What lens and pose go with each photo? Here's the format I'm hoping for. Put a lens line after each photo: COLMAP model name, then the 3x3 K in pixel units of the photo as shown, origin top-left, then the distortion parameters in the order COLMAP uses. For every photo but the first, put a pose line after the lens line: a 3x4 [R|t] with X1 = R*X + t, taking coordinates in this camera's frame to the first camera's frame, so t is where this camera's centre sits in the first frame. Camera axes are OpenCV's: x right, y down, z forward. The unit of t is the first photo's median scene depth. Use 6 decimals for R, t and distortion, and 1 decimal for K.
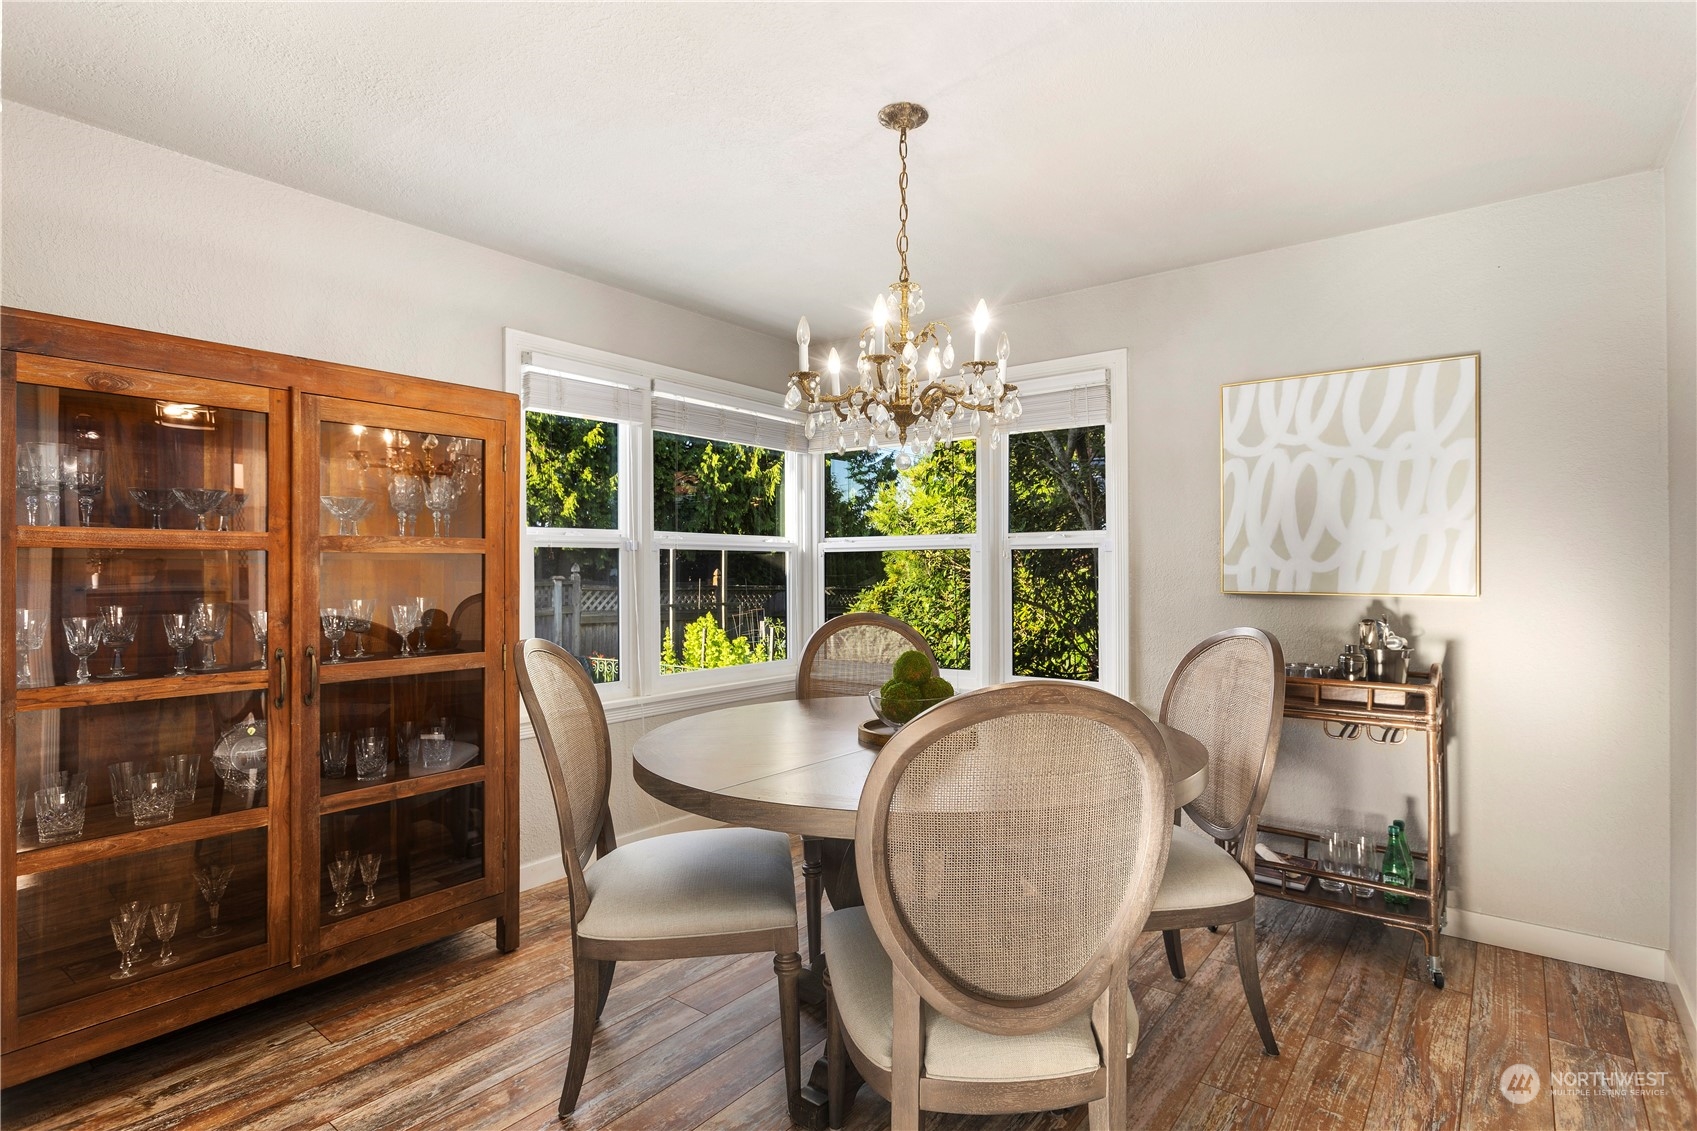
lens RADIAL K [[851.4, 0, 846.1], [0, 851.4, 564.5], [0, 0, 1]] dist [-0.000932, 0.000308]
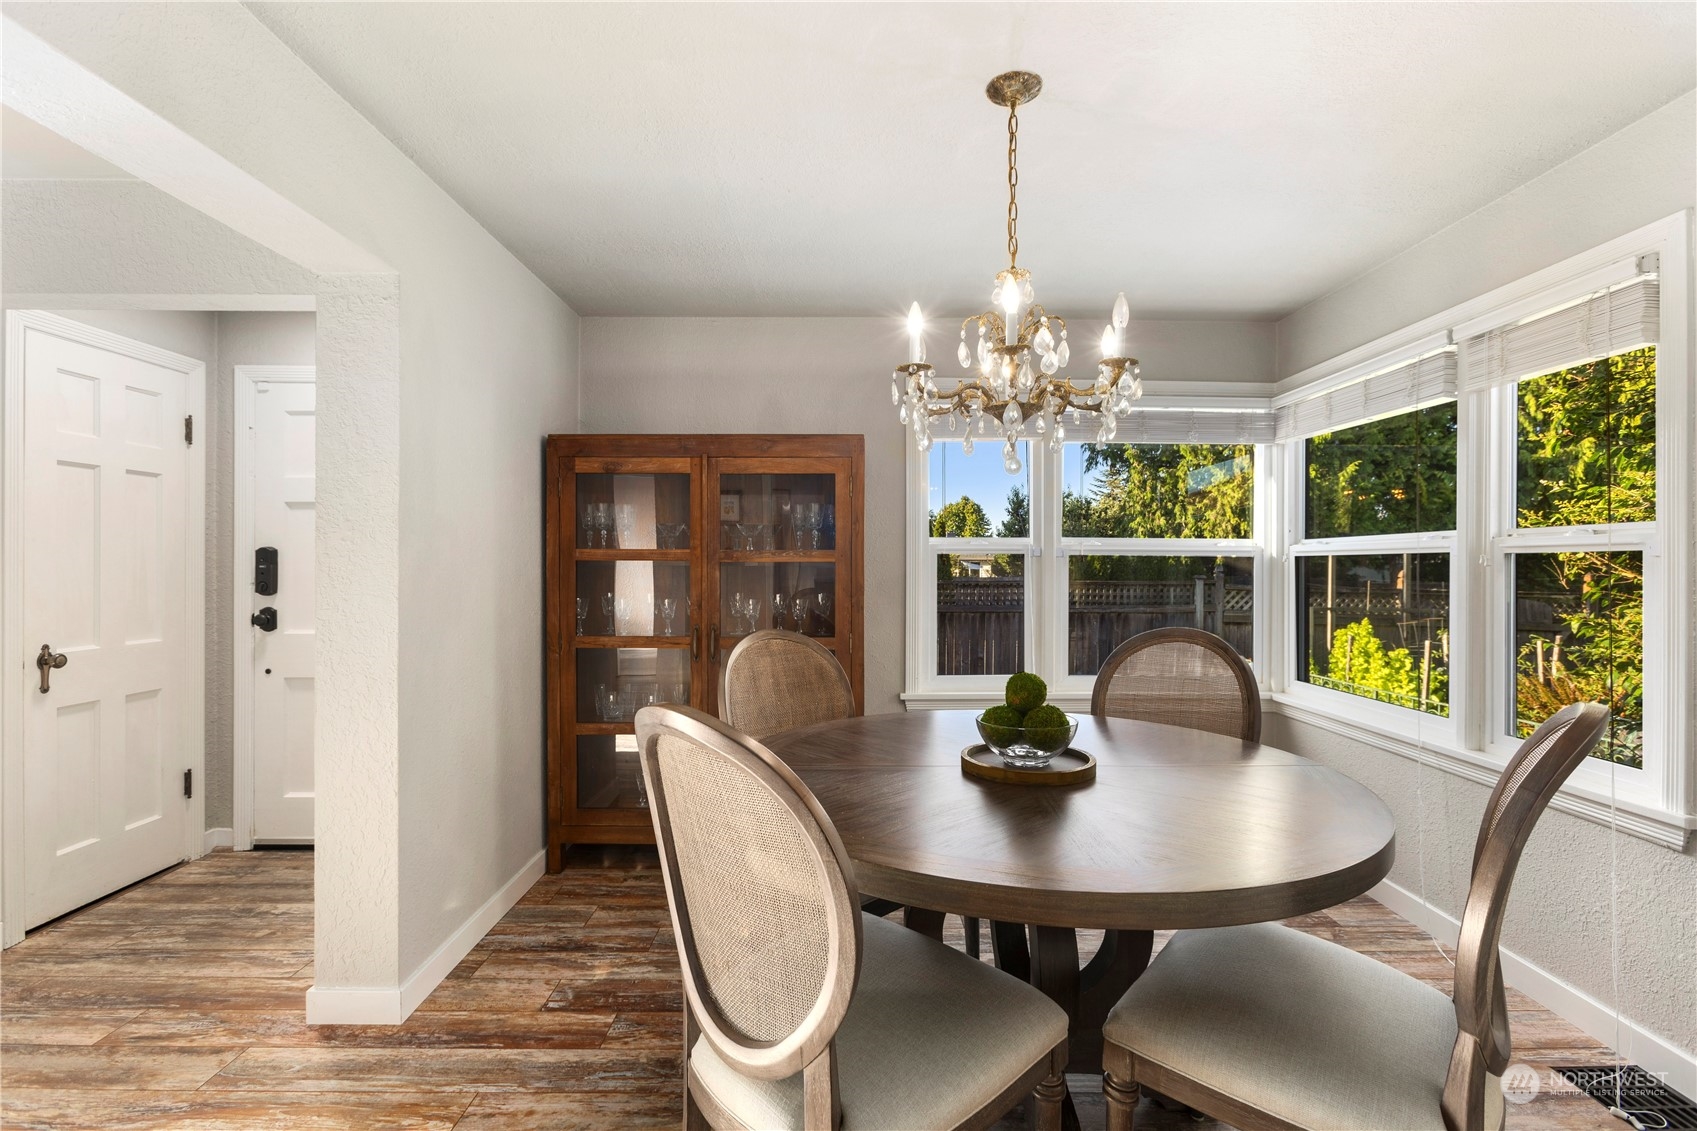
lens RADIAL K [[766.3, 0, 848.5], [0, 766.3, 565.3], [0, 0, 1]] dist [-0.001591, 0.001783]
pose [[0.631195, 0.006412, -0.775597, 0.129798], [-0.002653, 0.999978, 0.006108, -0.003748], [0.775619, -0.001798, 0.631198, 0.070203]]
